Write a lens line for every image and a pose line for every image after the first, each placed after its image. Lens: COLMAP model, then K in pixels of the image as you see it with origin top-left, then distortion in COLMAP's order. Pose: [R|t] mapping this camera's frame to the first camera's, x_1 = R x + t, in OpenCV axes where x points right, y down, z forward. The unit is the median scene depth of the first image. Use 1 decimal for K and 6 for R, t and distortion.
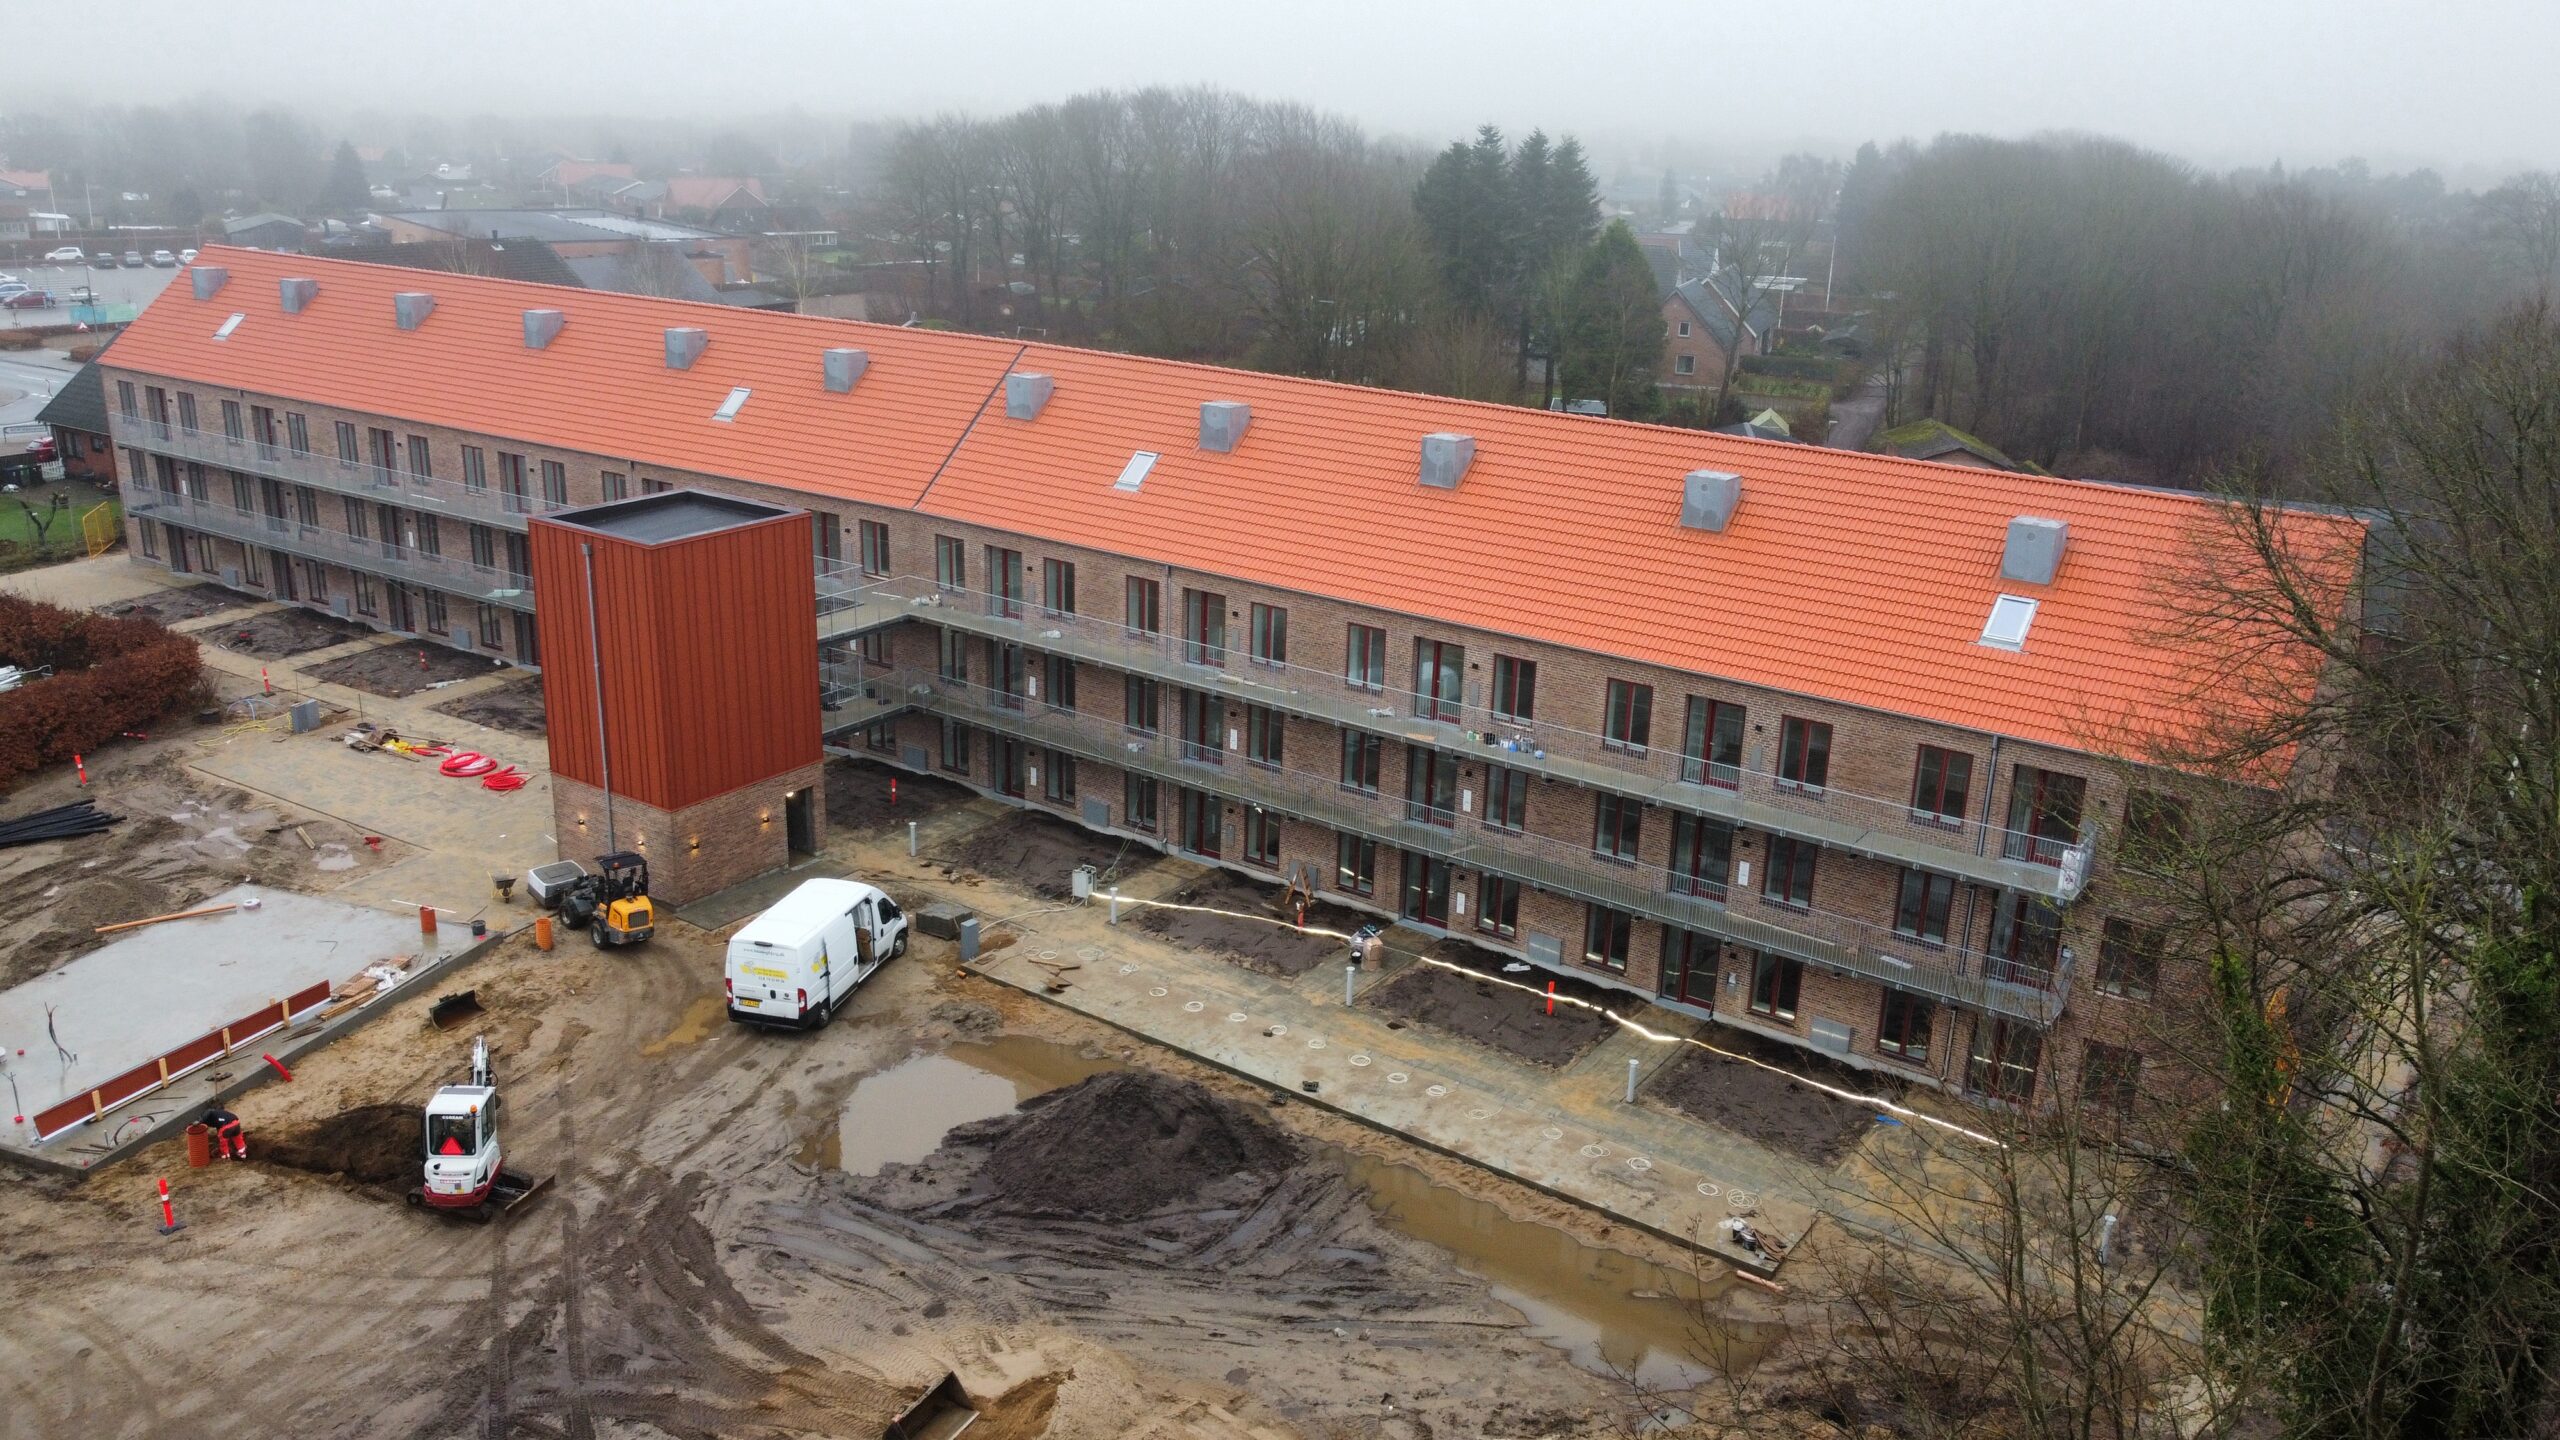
lens RADIAL K [[1937.4, 0, 1274.6], [0, 1937.4, 724.0], [0, 0, 1]] dist [0.003265, -0.003534]
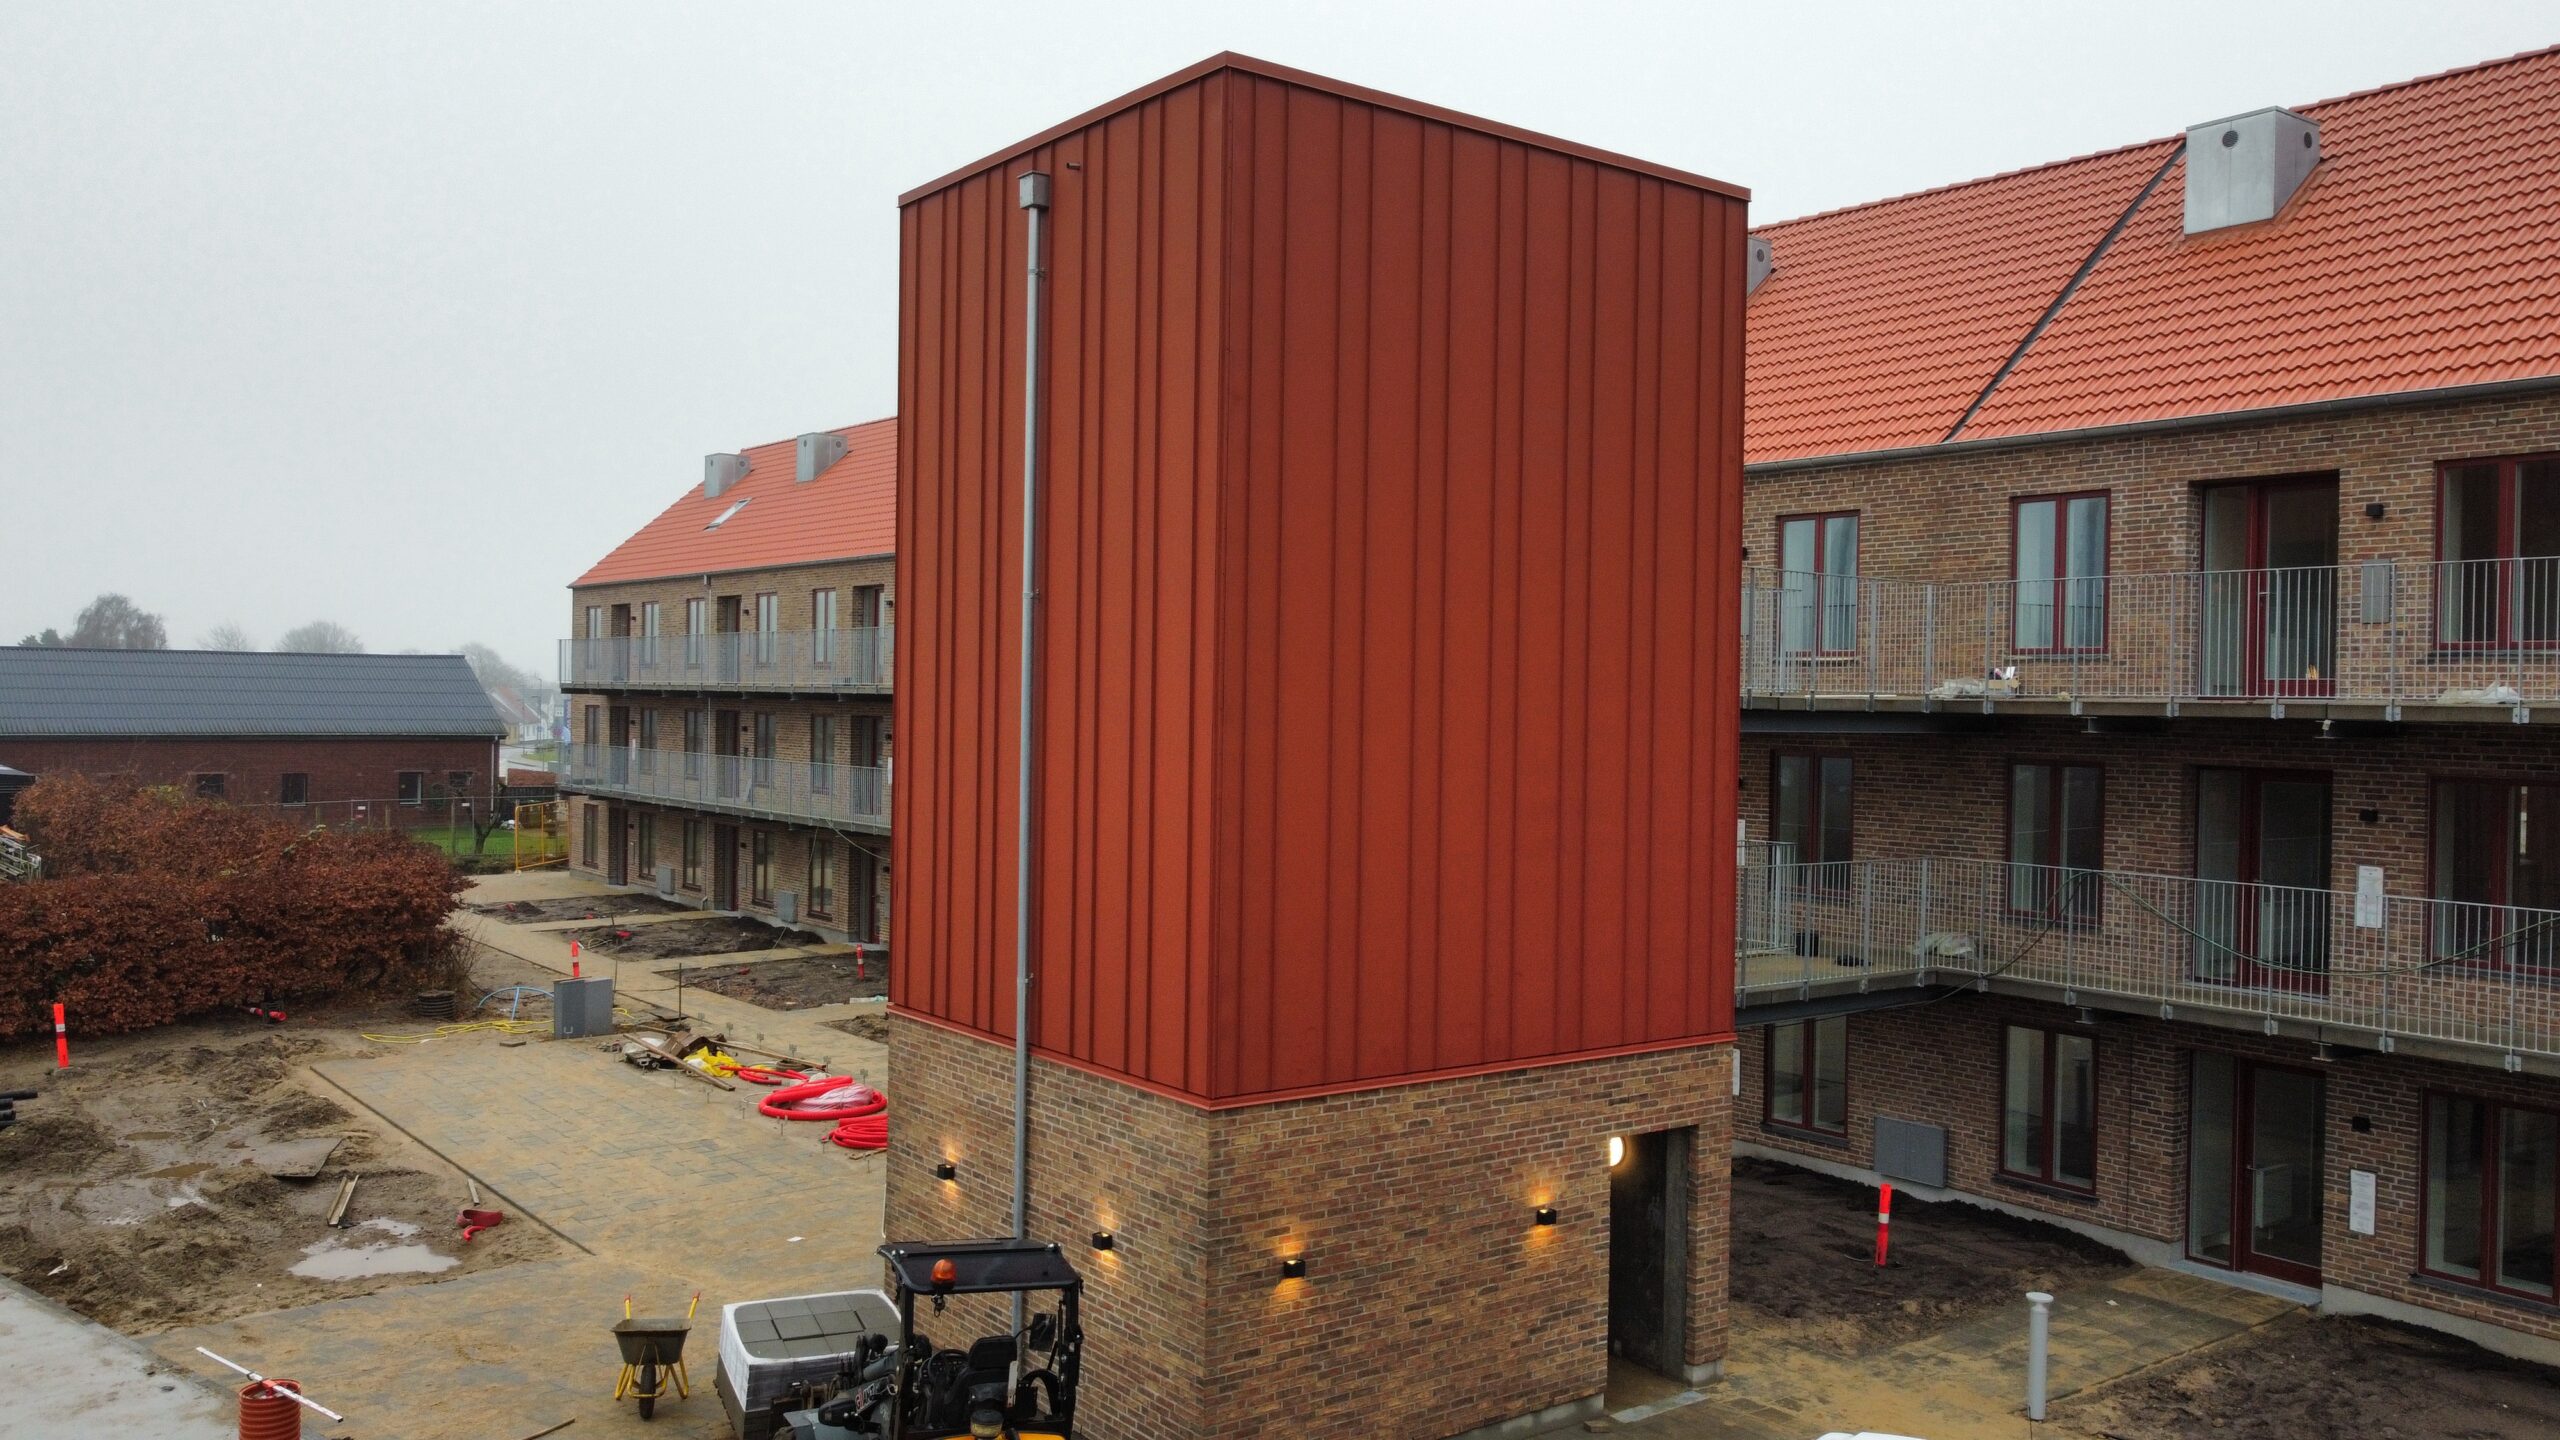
lens RADIAL K [[1938.6, 0, 1280.0], [0, 1938.6, 720.0], [0, 0, 1]] dist [-0.001992, 0.001662]
pose [[0.944726, -0.011570, -0.327655, -0.187112], [-0.091076, 0.950782, -0.296173, 0.061747], [0.314956, 0.309644, 0.897175, 0.648823]]
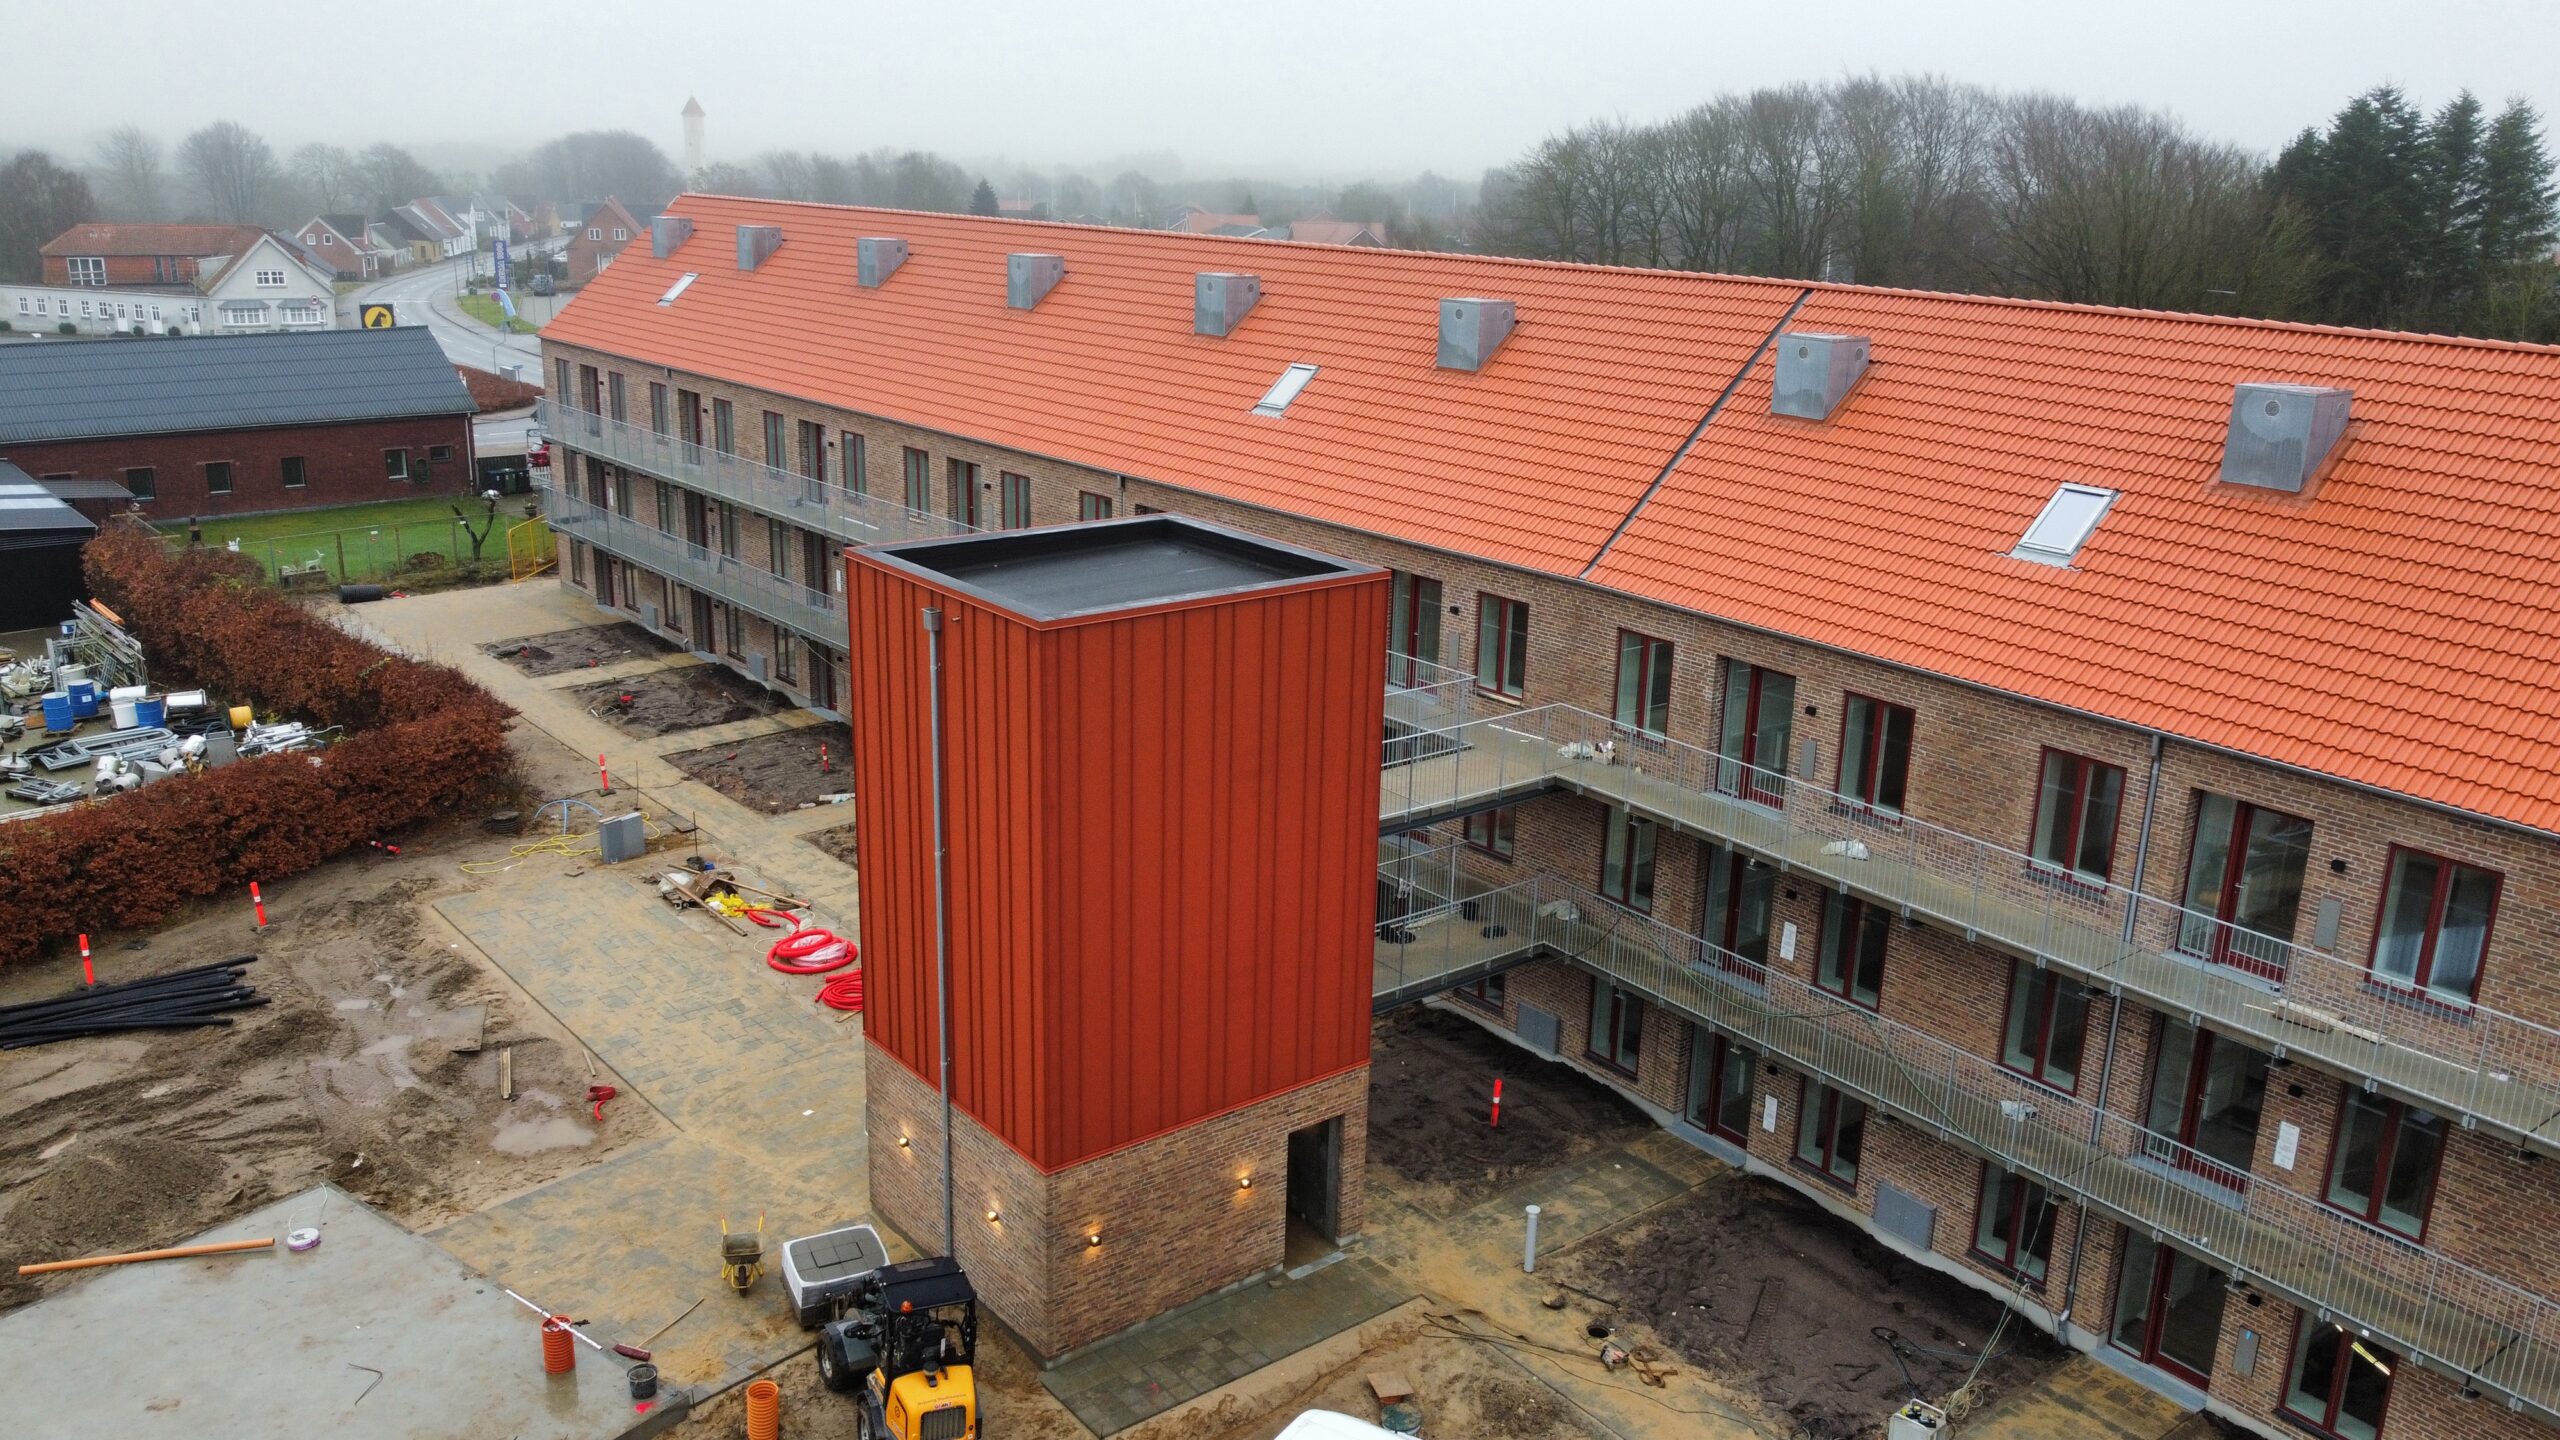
lens RADIAL K [[1937.4, 0, 1274.6], [0, 1937.4, 724.0], [0, 0, 1]] dist [0.003265, -0.003534]
pose [[0.953046, 0.079729, -0.292142, -0.108858], [-0.091172, 0.995502, -0.025743, -0.050195], [0.288776, 0.051169, 0.956028, 0.474388]]
